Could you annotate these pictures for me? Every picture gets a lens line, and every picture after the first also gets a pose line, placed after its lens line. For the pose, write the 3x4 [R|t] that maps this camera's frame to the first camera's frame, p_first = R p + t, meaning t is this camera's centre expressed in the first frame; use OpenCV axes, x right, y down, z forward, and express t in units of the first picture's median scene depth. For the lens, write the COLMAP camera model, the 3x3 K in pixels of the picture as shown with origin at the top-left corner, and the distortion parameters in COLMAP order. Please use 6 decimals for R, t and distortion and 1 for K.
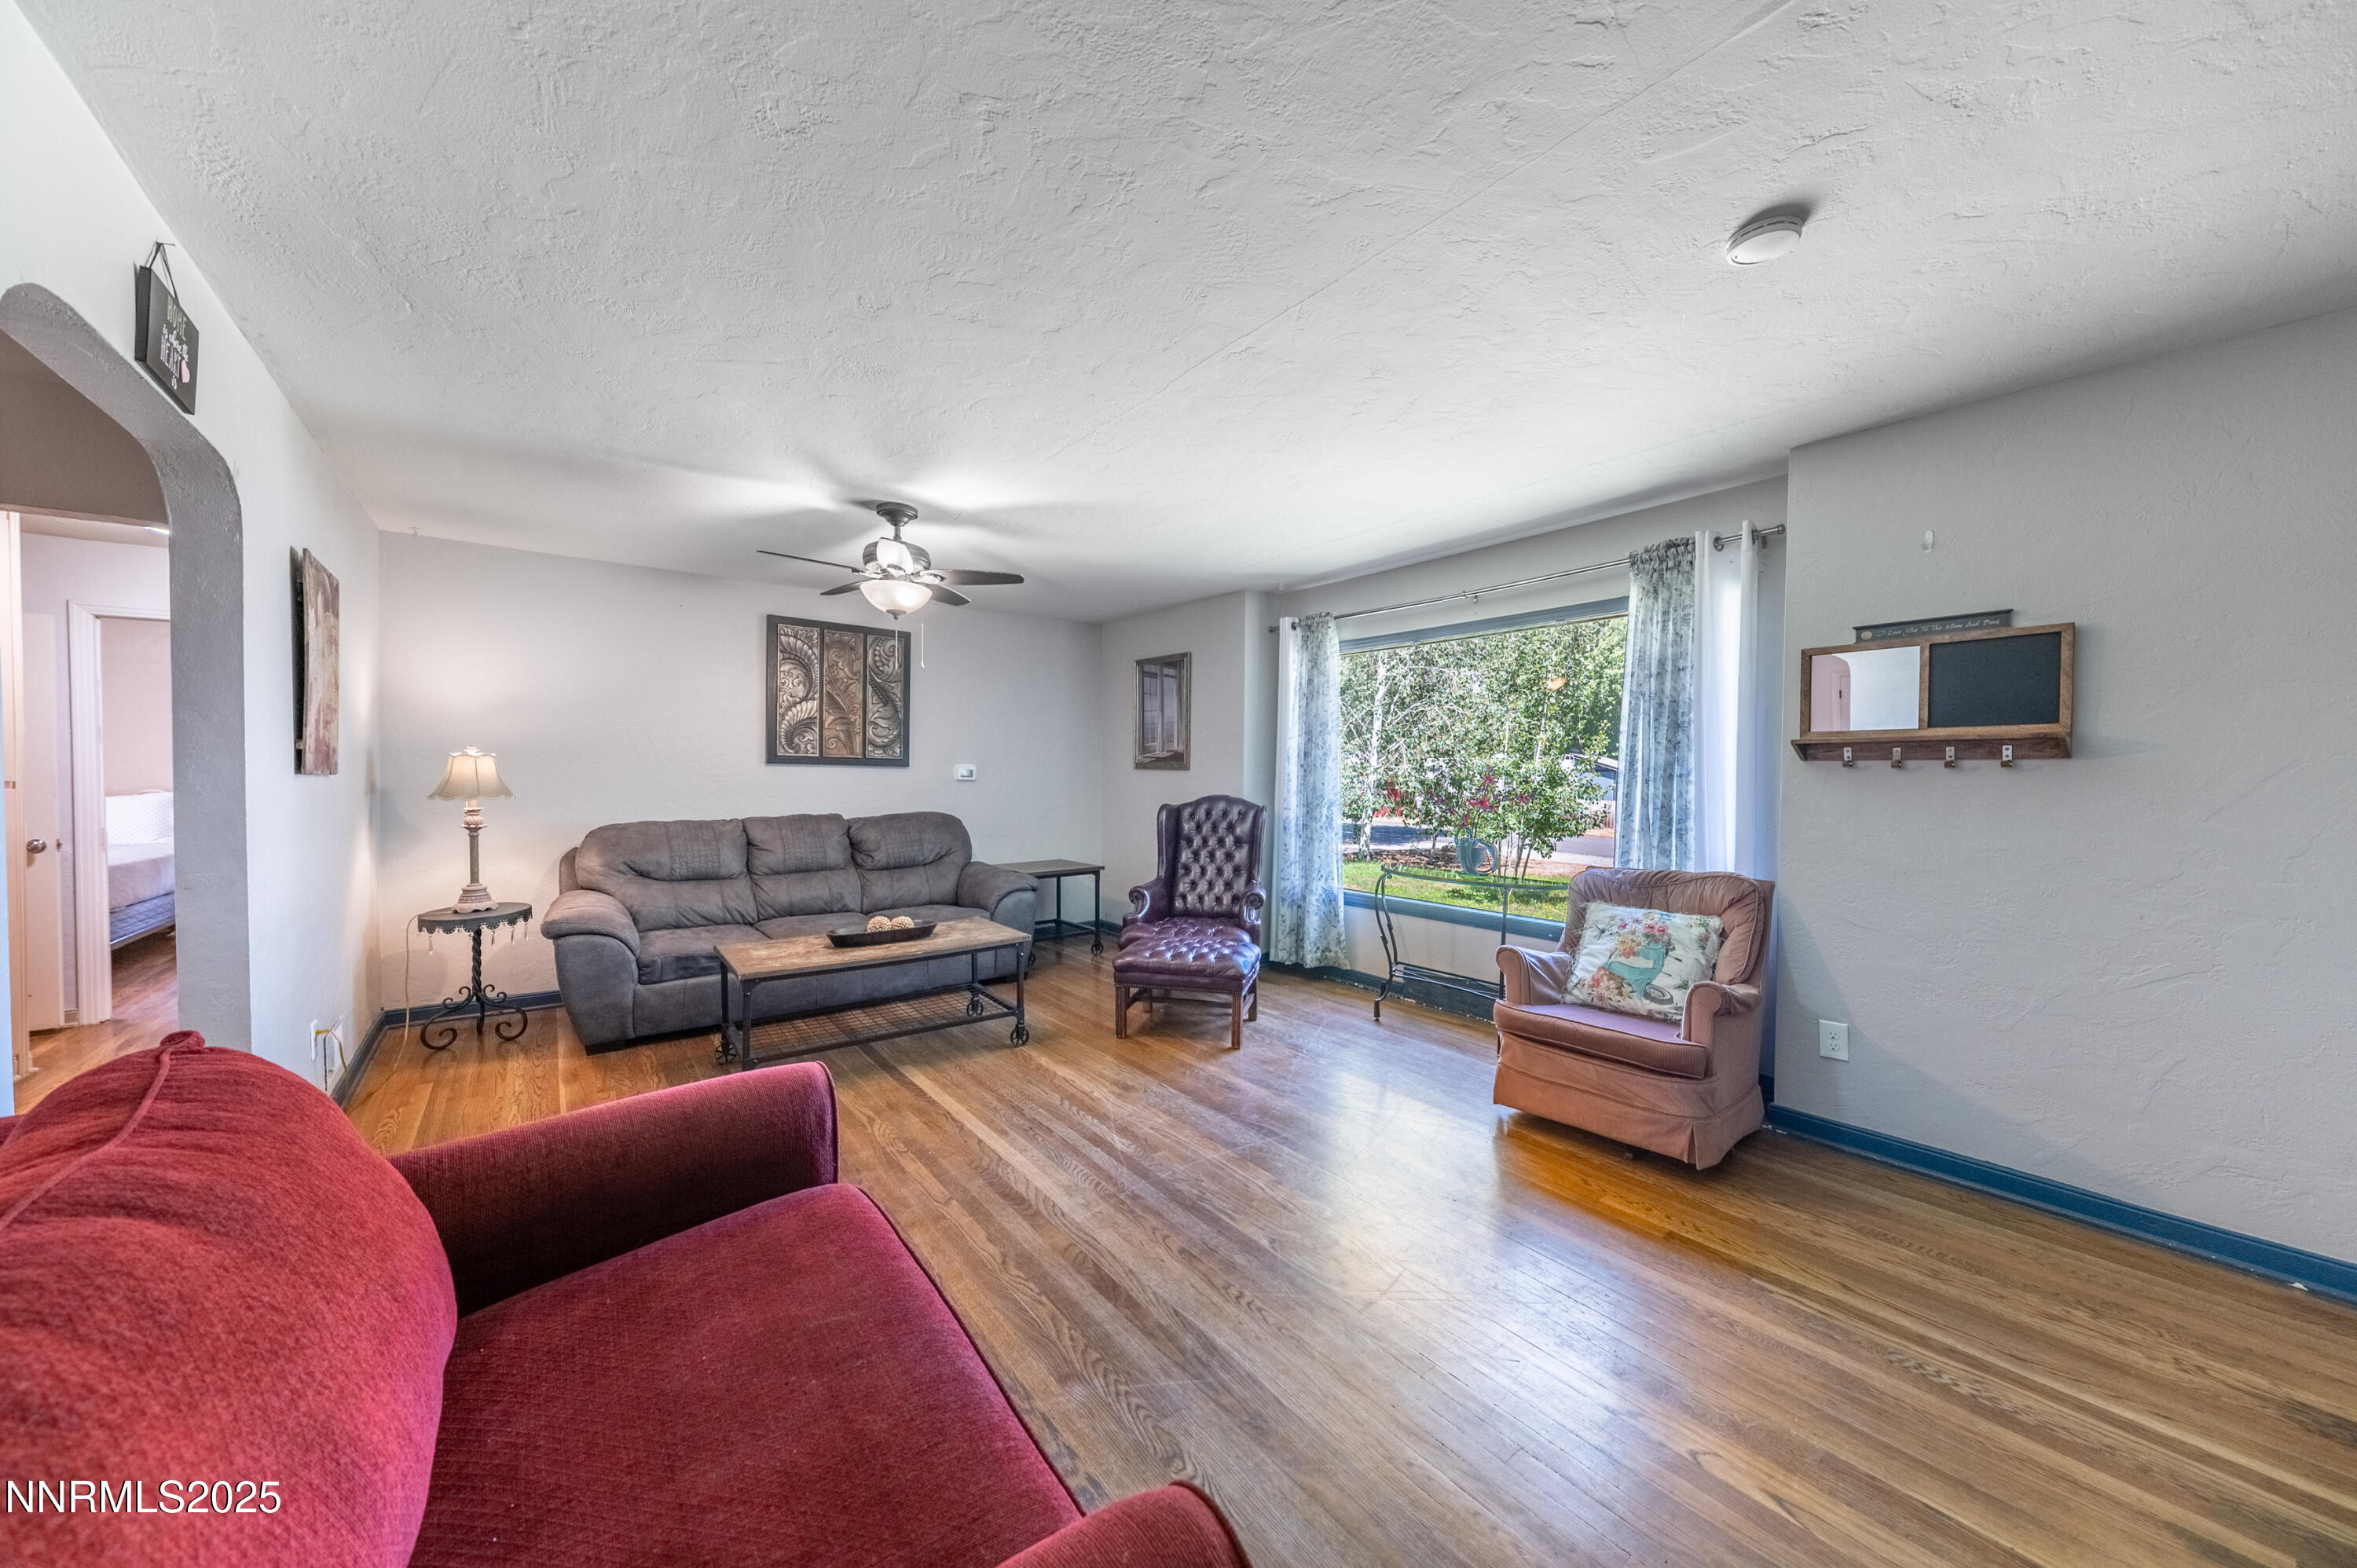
lens RADIAL K [[817.0, 0, 1167.0], [0, 817.0, 784.9], [0, 0, 1]] dist [0.003127, -0.000283]
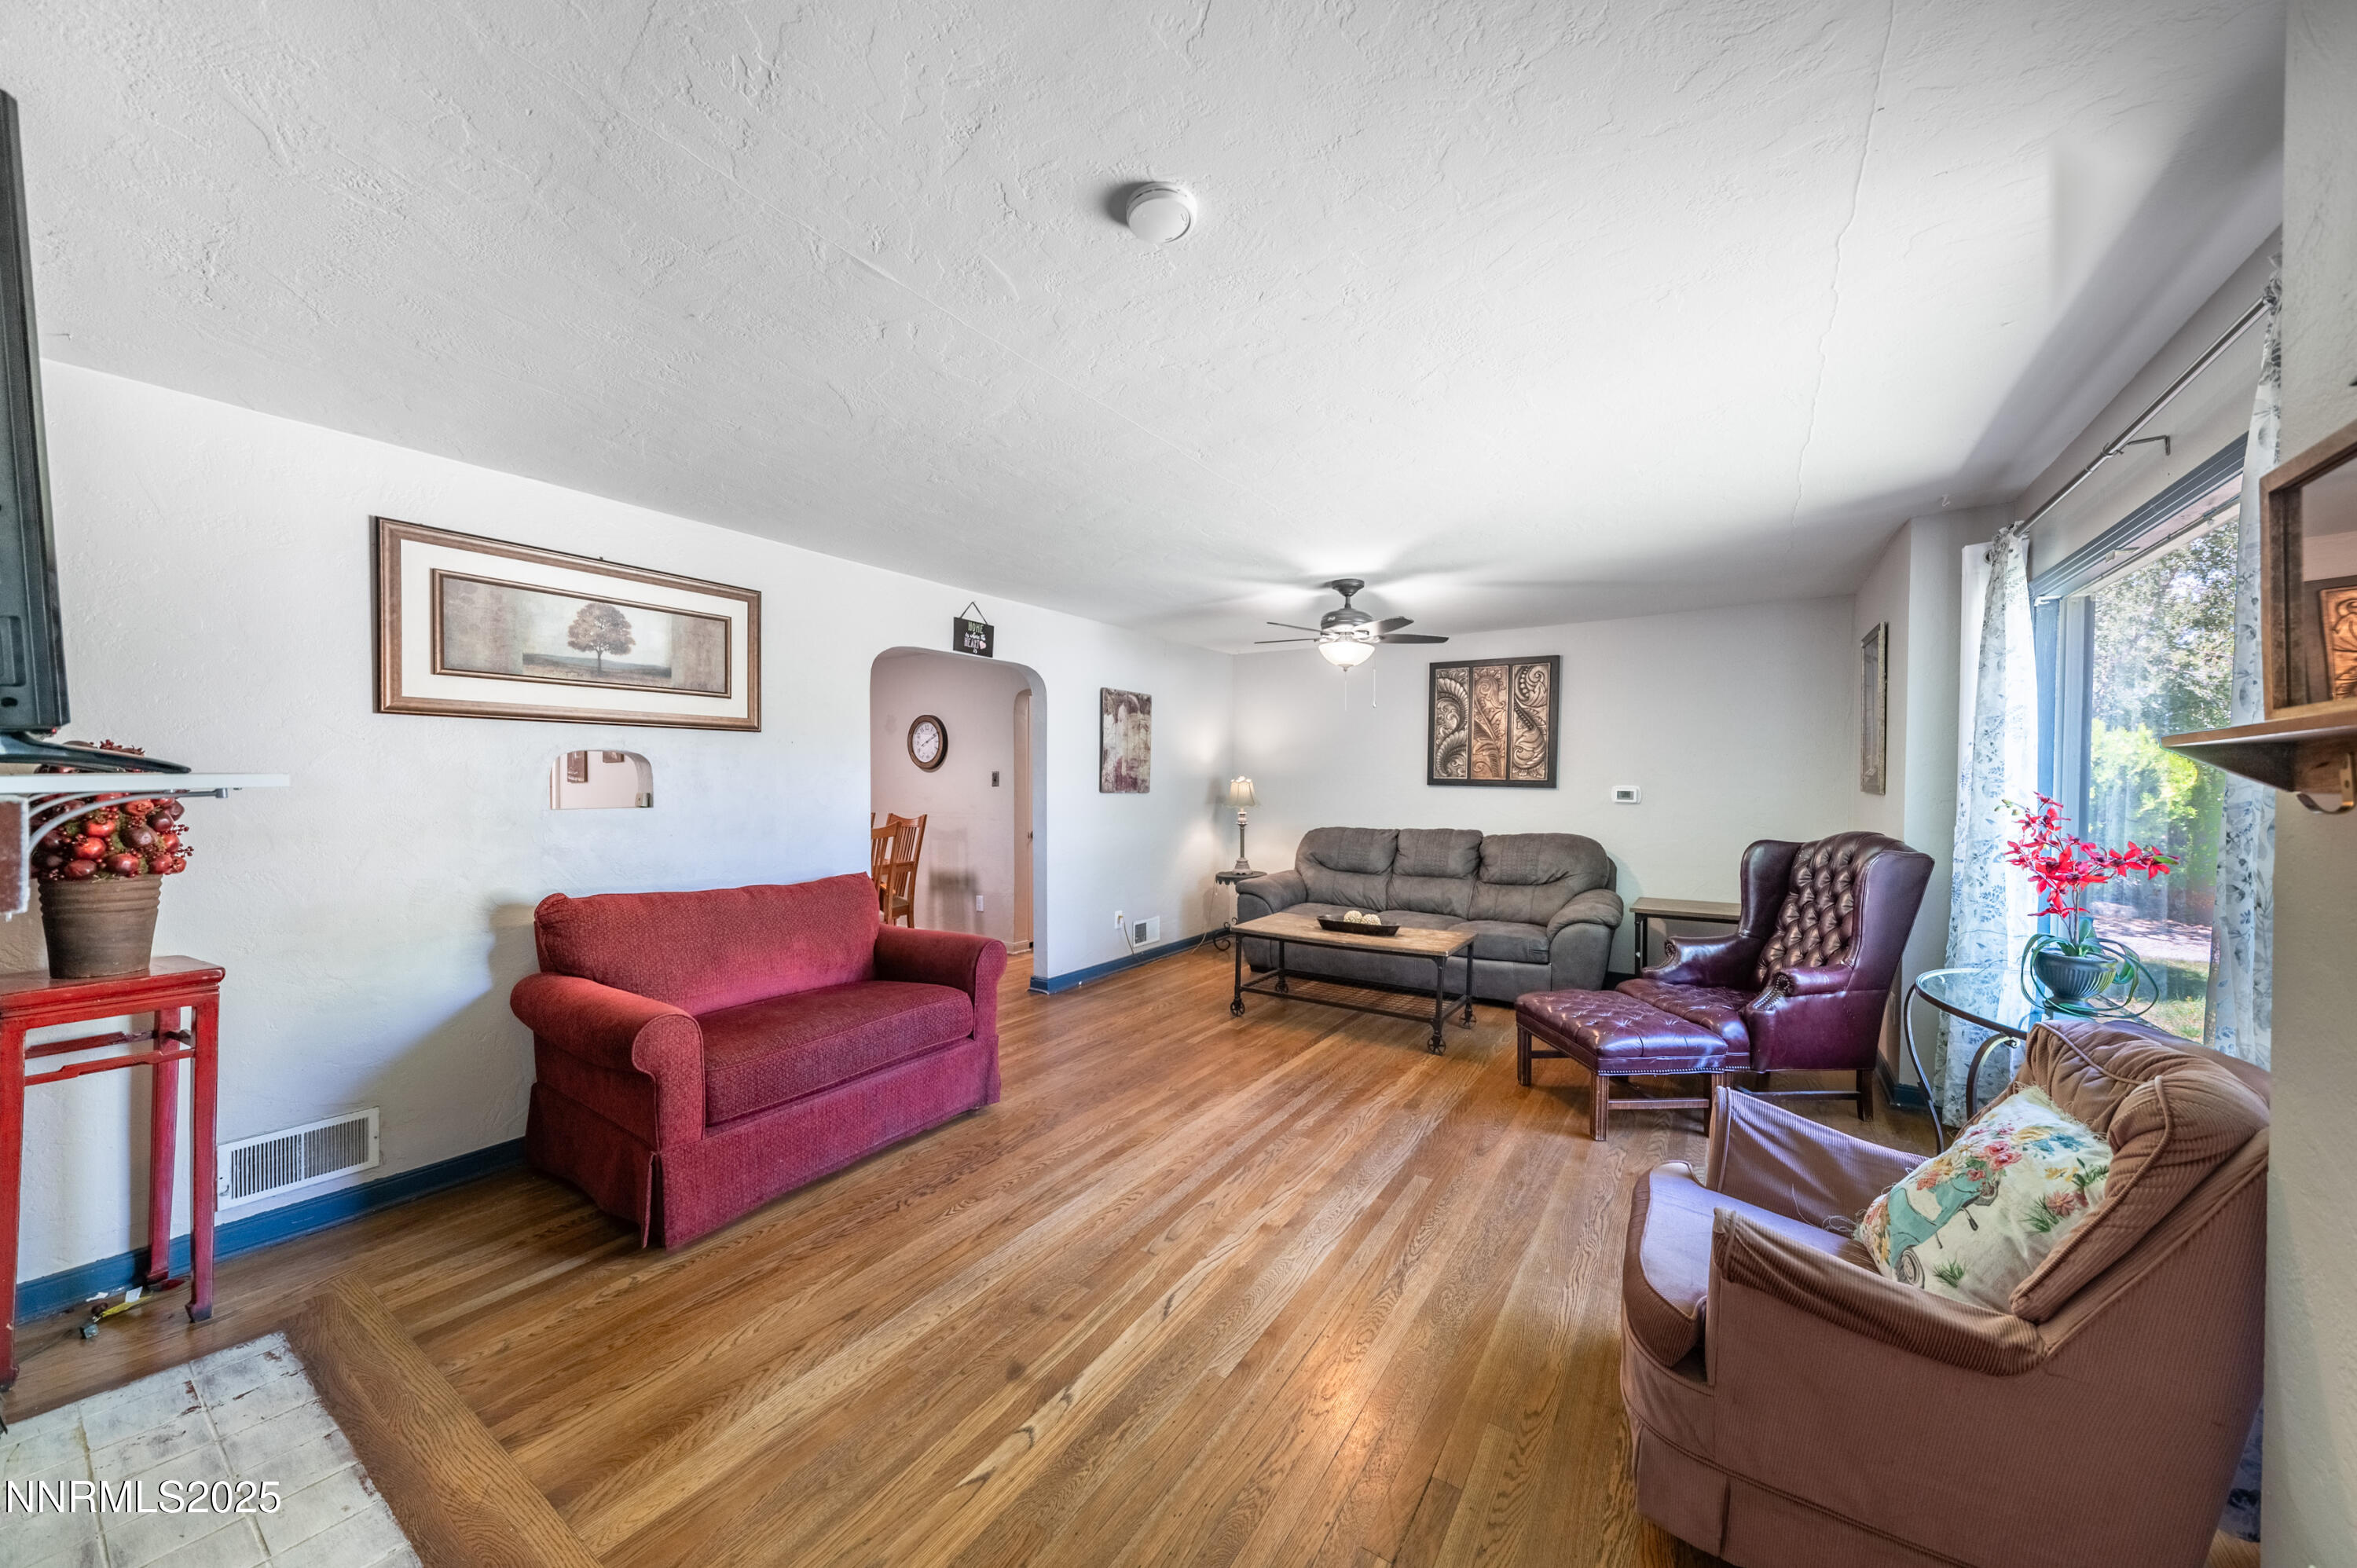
lens RADIAL K [[817.0, 0, 1185.7], [0, 817.0, 790.9], [0, 0, 1]] dist [0.003127, -0.000283]
pose [[0.334433, 0.008183, -0.942384, 0.592936], [-0.019381, 0.999811, 0.001804, -0.014268], [0.942220, 0.017661, 0.334528, 0.279960]]
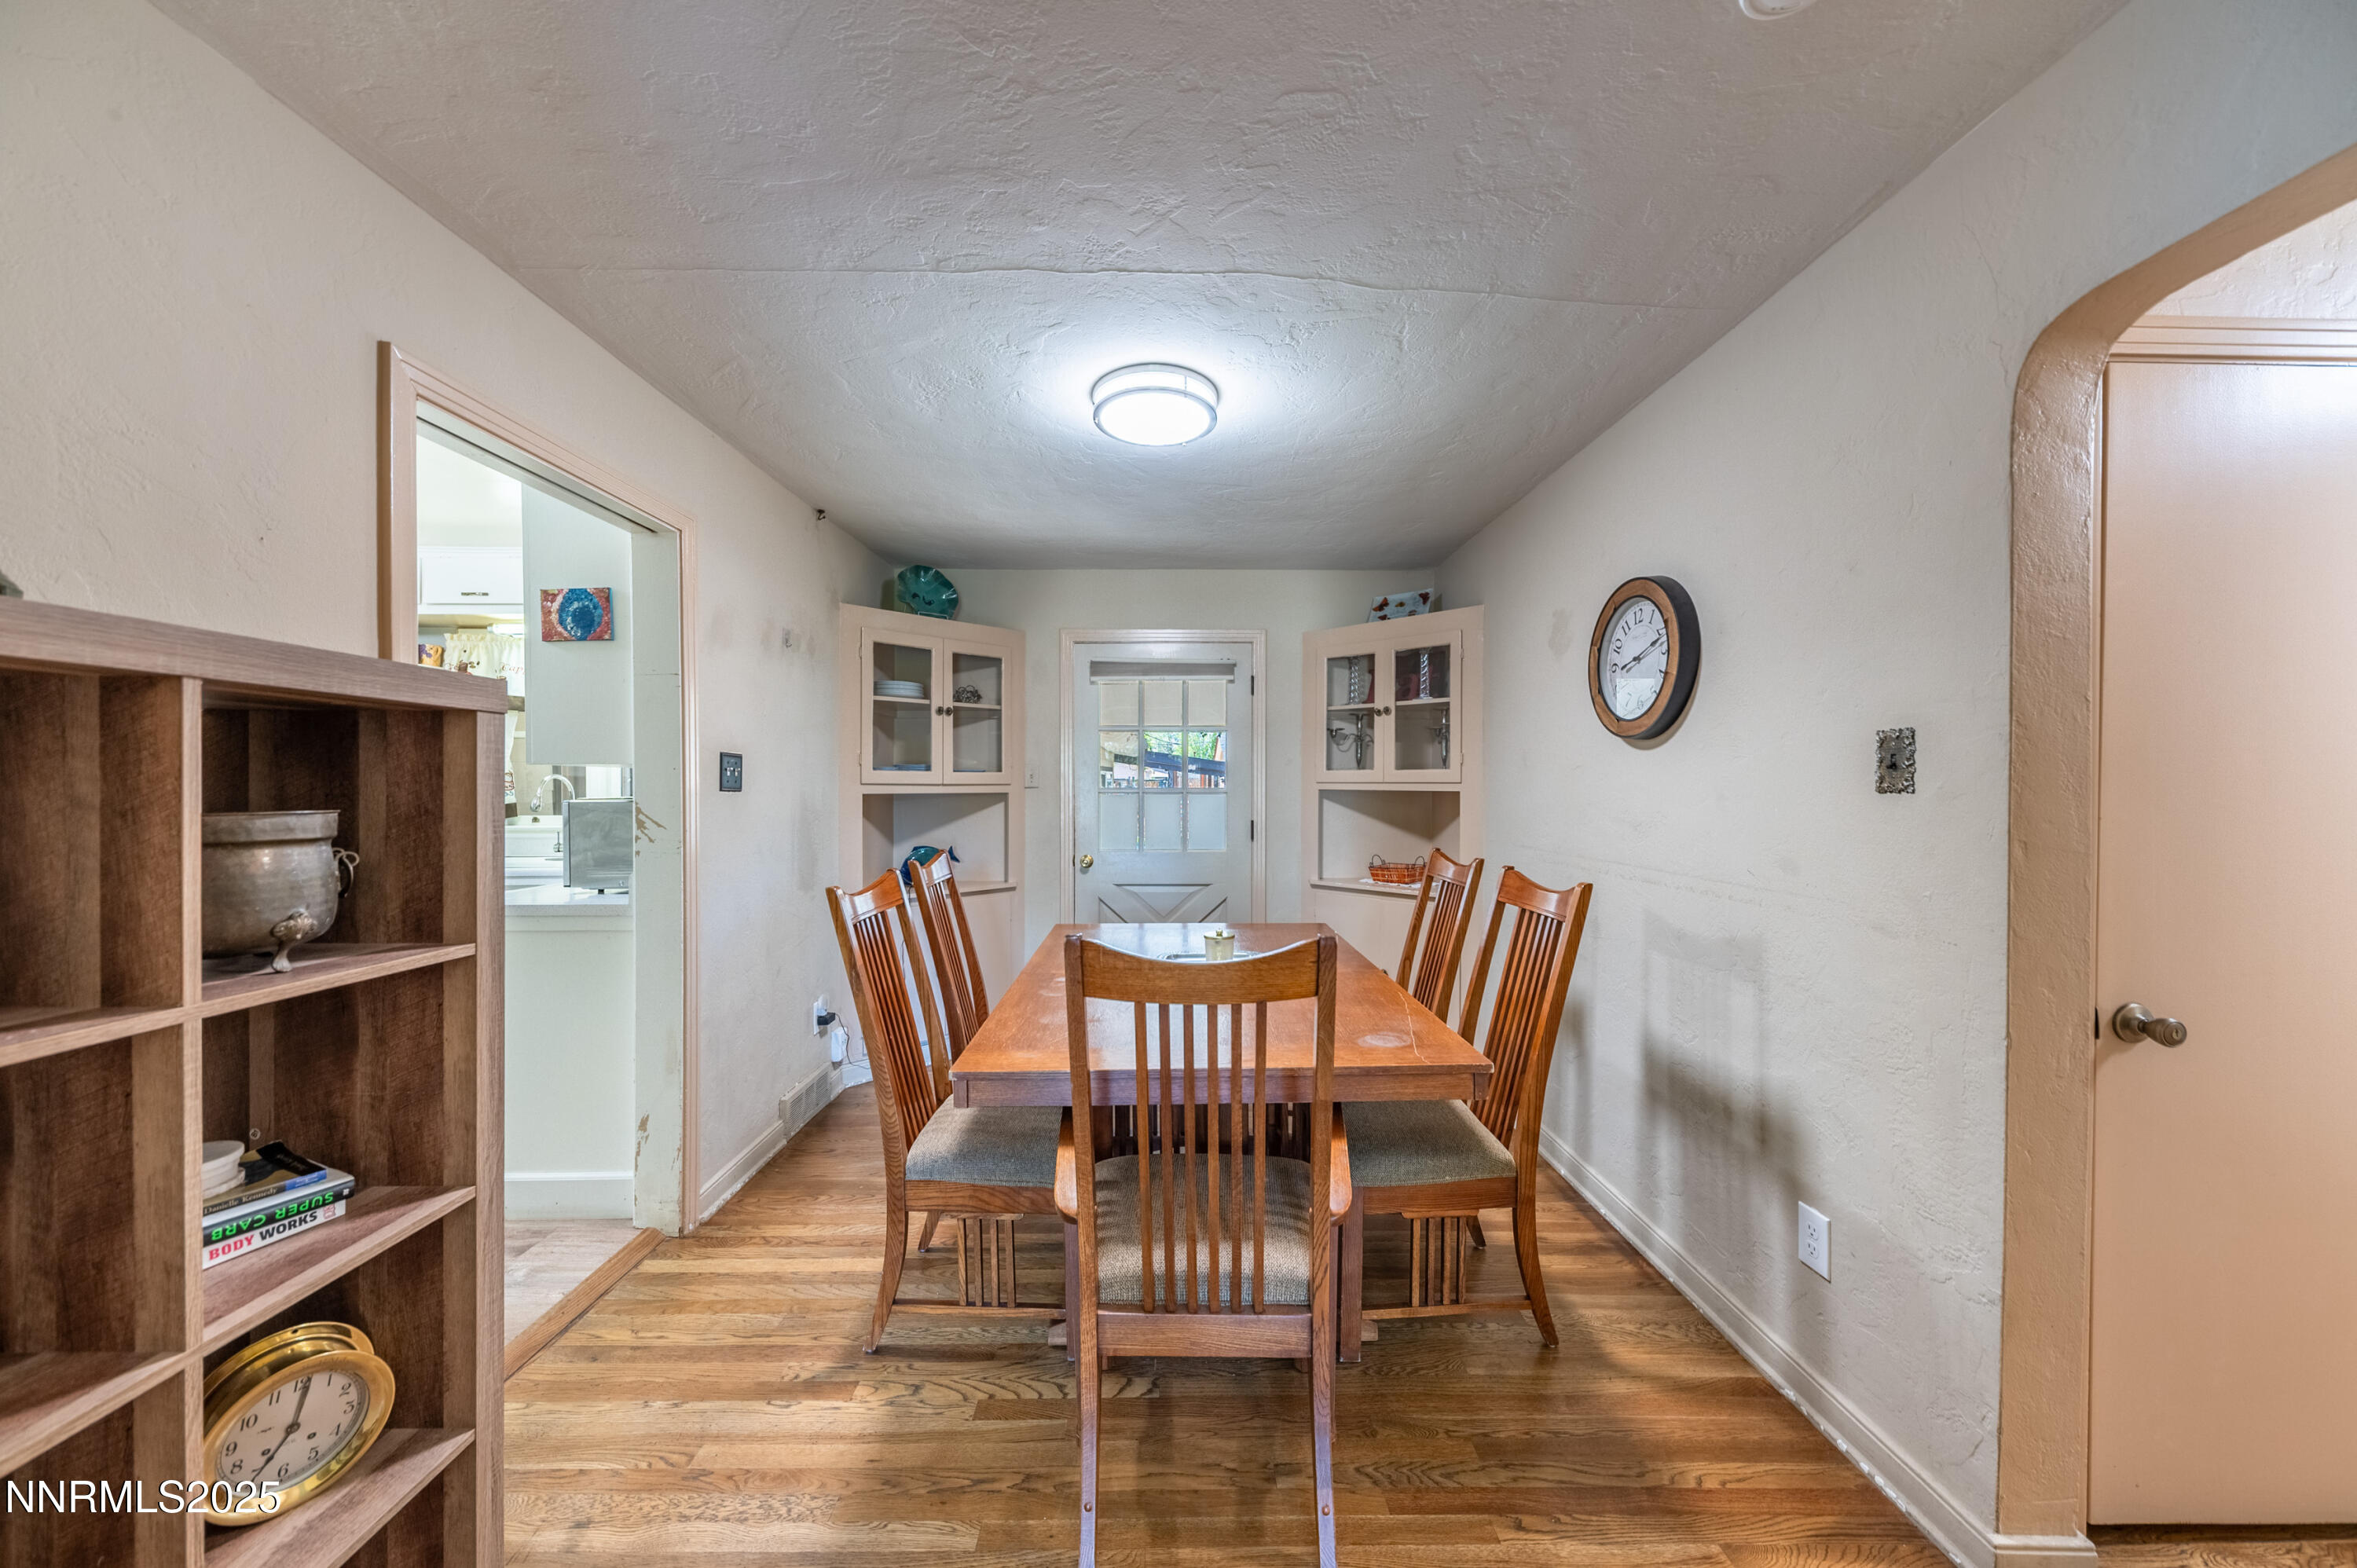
lens RADIAL K [[817.0, 0, 1179.8], [0, 817.0, 789.5], [0, 0, 1]] dist [0.003127, -0.000283]
pose [[-0.591909, 0.000955, -0.806004, -0.405727], [-0.018200, 0.999728, 0.014550, -0.013203], [0.805799, 0.023281, -0.591731, 0.405978]]
